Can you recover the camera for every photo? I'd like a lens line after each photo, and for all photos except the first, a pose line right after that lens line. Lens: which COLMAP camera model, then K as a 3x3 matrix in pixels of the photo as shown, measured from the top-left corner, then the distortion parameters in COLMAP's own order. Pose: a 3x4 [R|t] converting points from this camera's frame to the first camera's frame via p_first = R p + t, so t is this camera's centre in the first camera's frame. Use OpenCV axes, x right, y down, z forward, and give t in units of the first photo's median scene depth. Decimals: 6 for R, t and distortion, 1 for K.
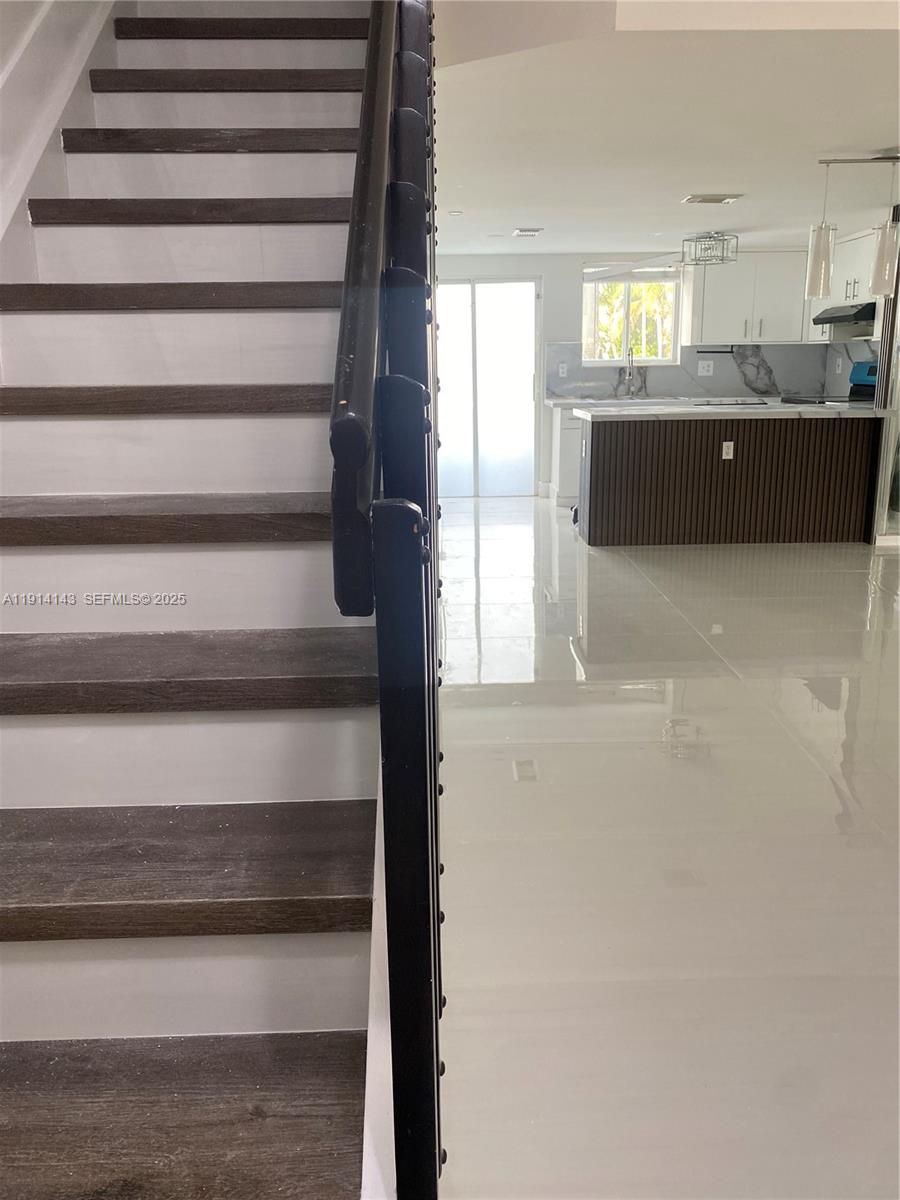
lens RADIAL K [[906.8, 0, 460.9], [0, 906.8, 581.1], [0, 0, 1]] dist [0.044070, -0.045446]
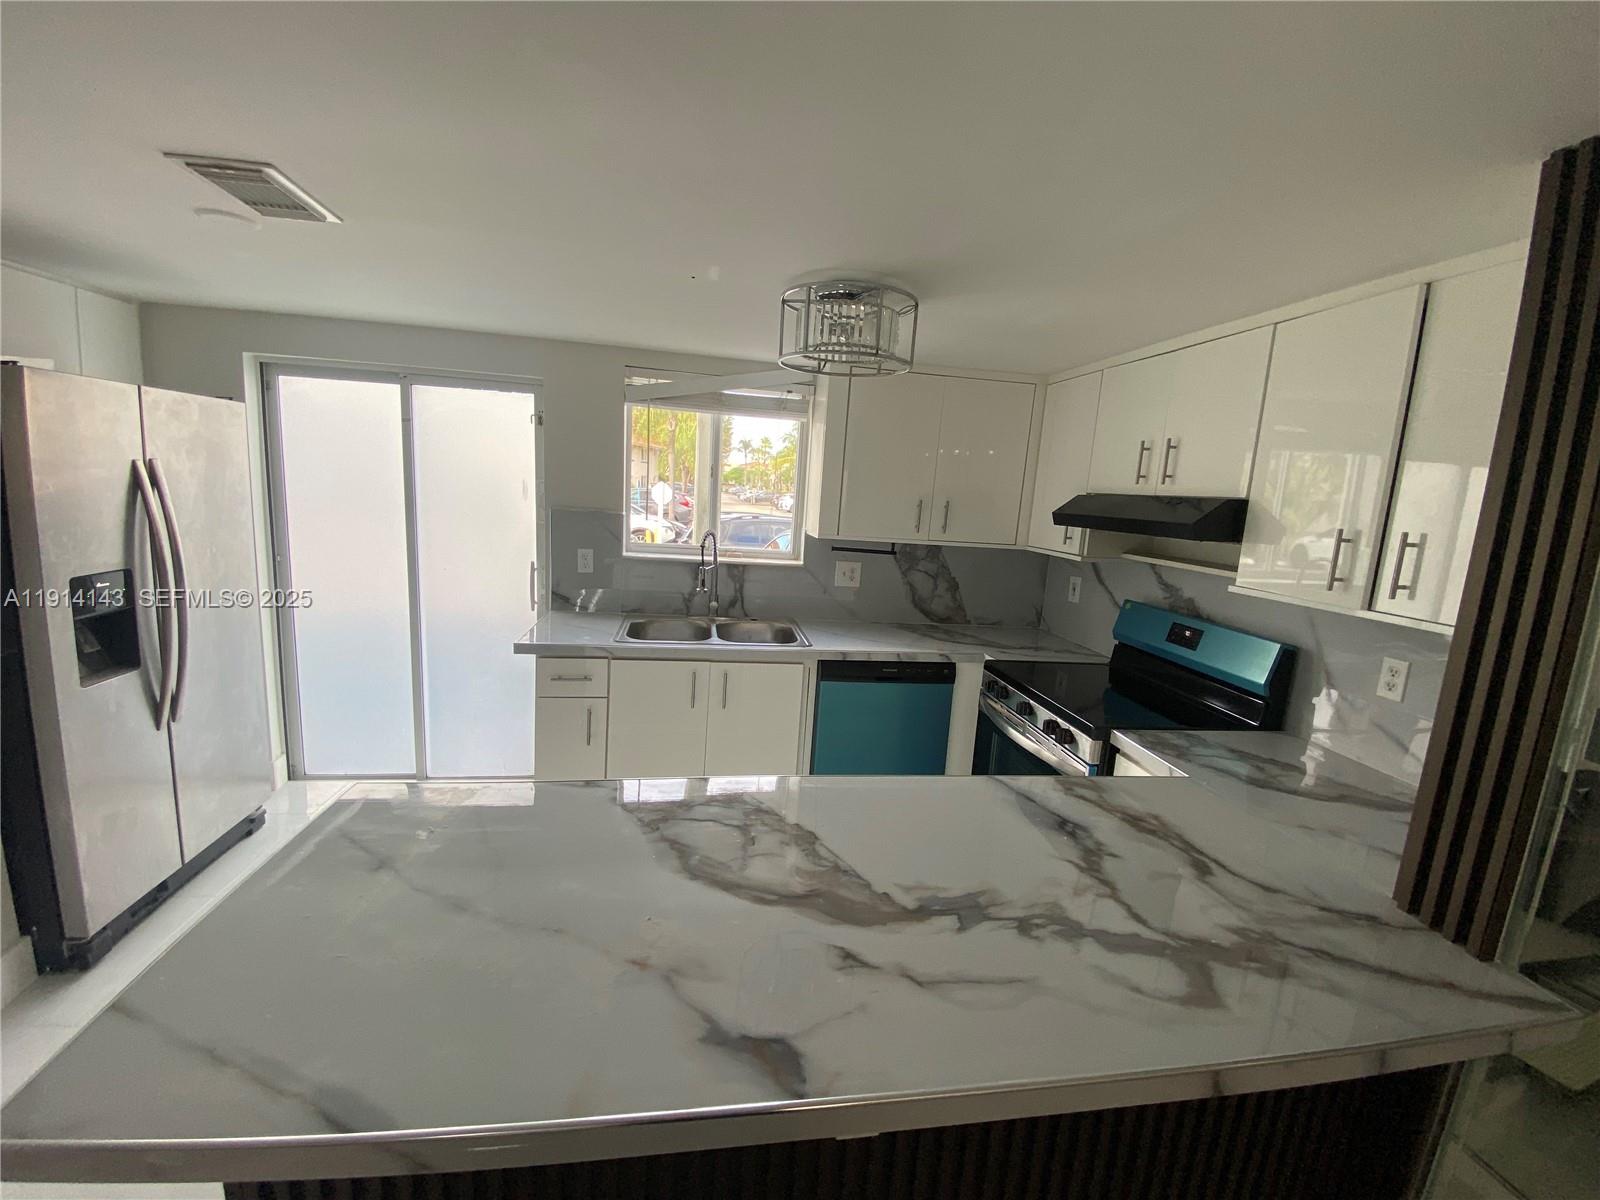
lens RADIAL K [[651.3, 0, 800.7], [0, 651.3, 598.0], [0, 0, 1]] dist [0.013061, -0.011300]
pose [[0.986657, 0.053682, 0.153707, 0.236755], [-0.042806, 0.996397, -0.073211, -0.249395], [-0.157084, 0.065655, 0.985401, 0.805326]]
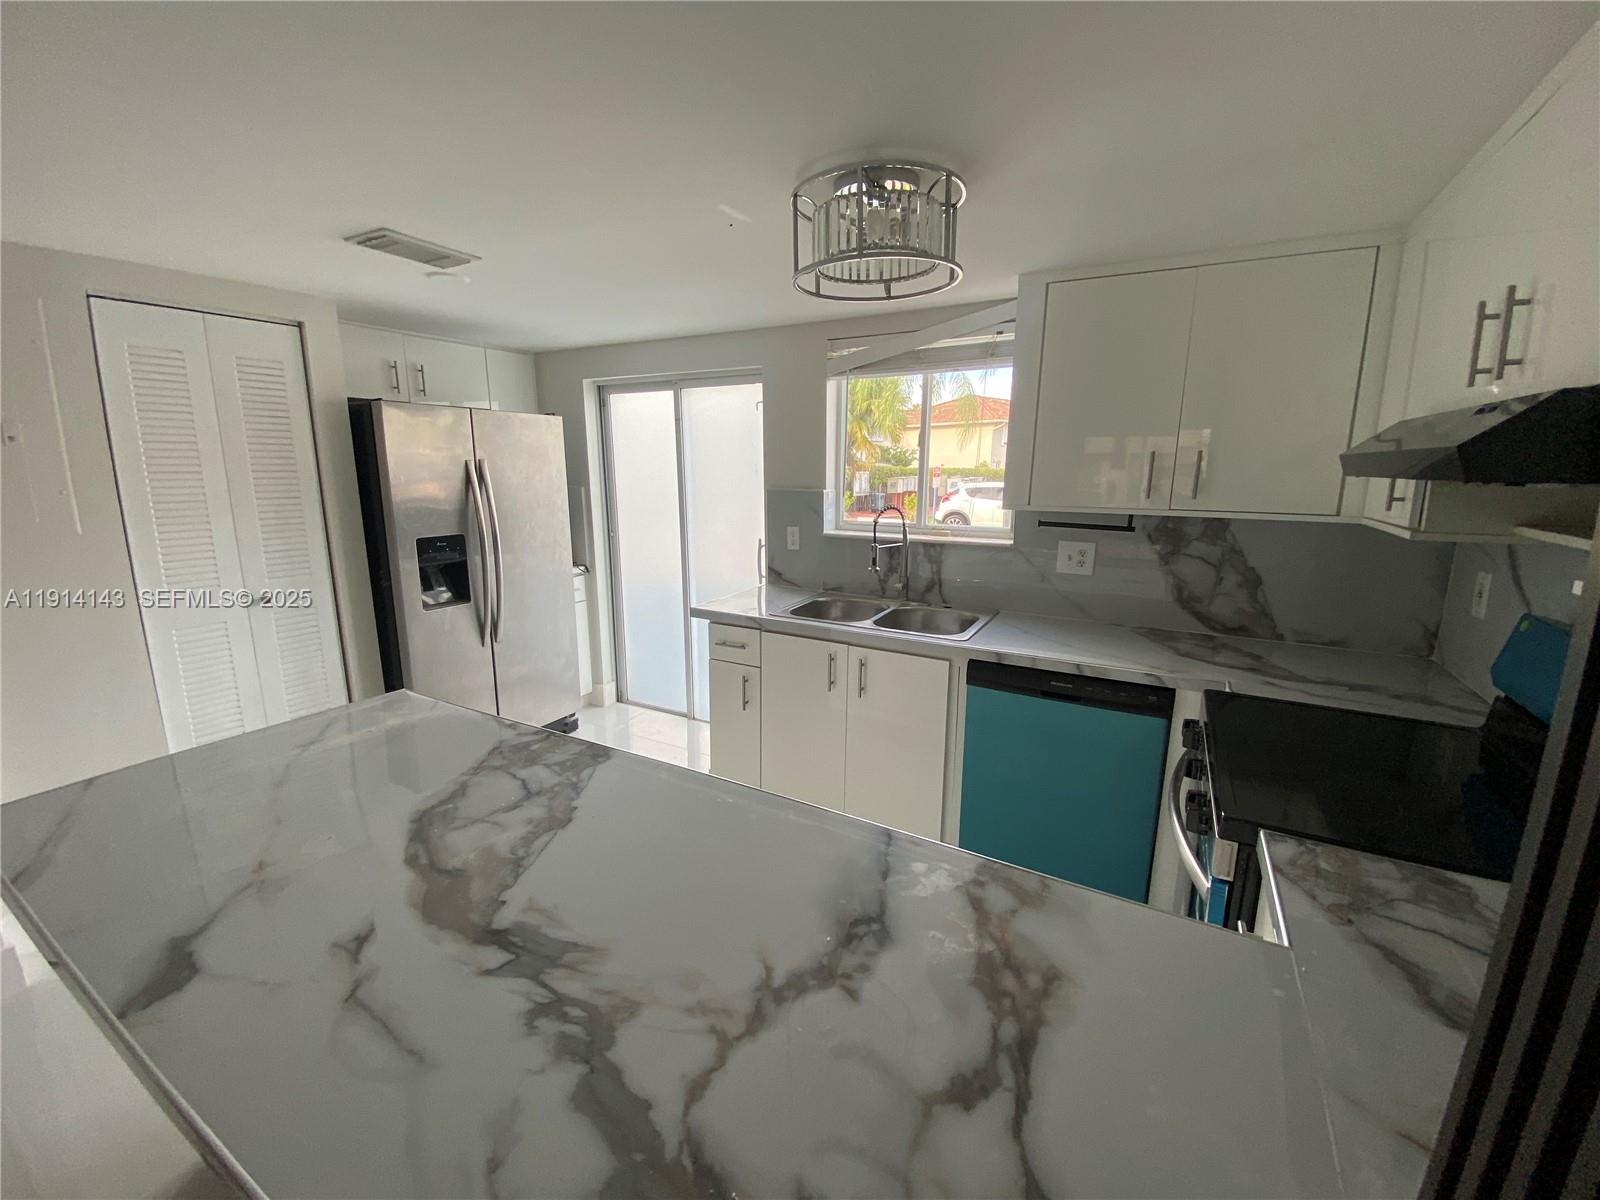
lens RADIAL K [[651.3, 0, 801.4], [0, 651.3, 600.5], [0, 0, 1]] dist [0.013061, -0.011300]
pose [[0.863628, 0.120153, -0.489603, 0.411791], [-0.135891, 0.990718, 0.003428, -0.260721], [0.485470, 0.063573, 0.871939, 0.879765]]
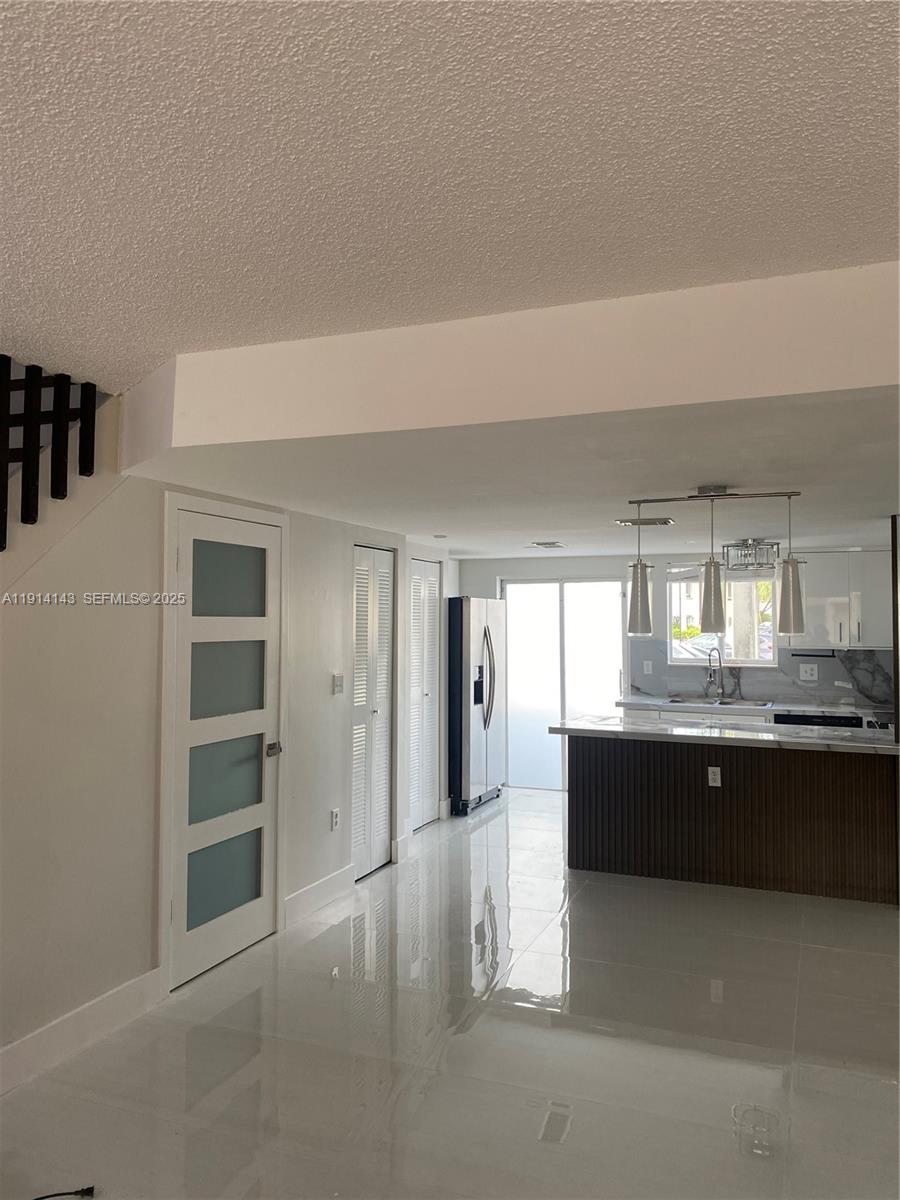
lens RADIAL K [[906.8, 0, 455.3], [0, 906.8, 602.3], [0, 0, 1]] dist [0.044070, -0.045446]
pose [[0.924353, 0.007840, -0.381458, 0.383954], [-0.103959, 0.967136, -0.232037, -0.072276], [0.367102, 0.254140, 0.894790, 0.060660]]
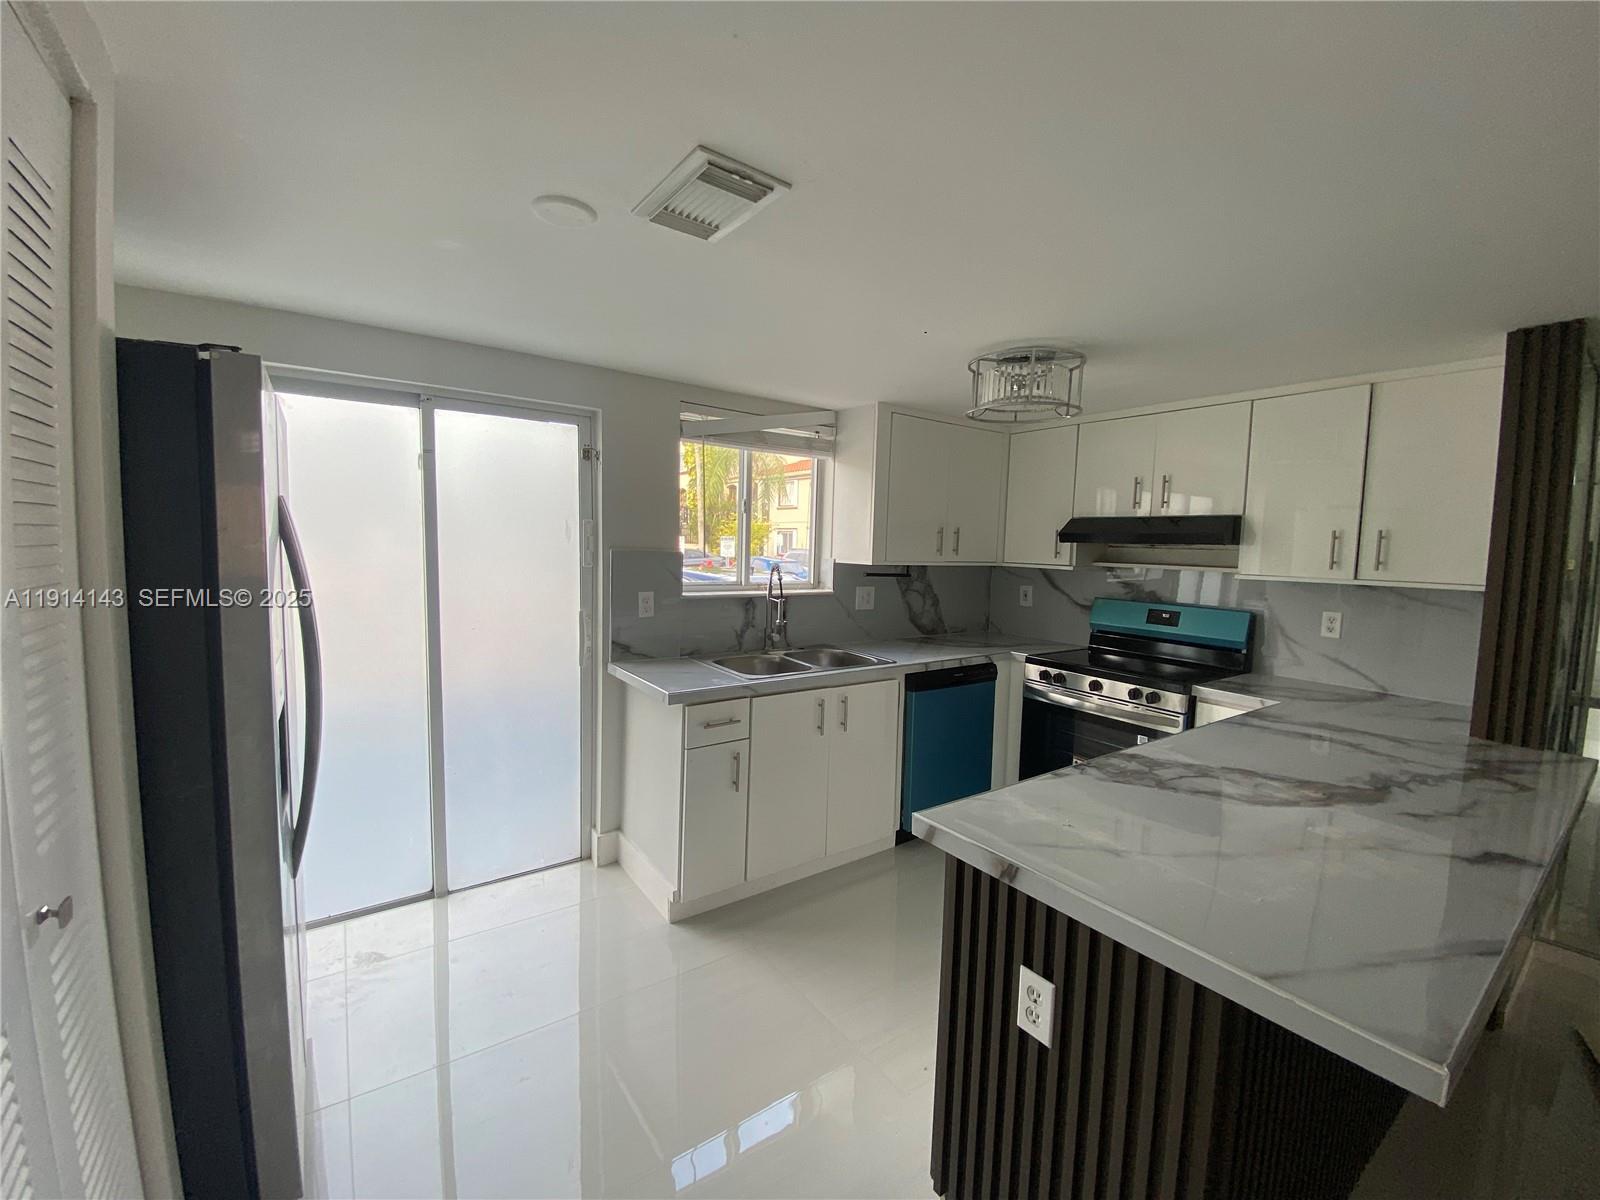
lens RADIAL K [[651.3, 0, 803.7], [0, 651.3, 599.1], [0, 0, 1]] dist [0.013061, -0.011300]
pose [[0.819622, -0.013641, 0.572743, -0.024303], [0.097424, 0.988474, -0.115877, -0.246587], [-0.564561, 0.150774, 0.811504, 0.883104]]
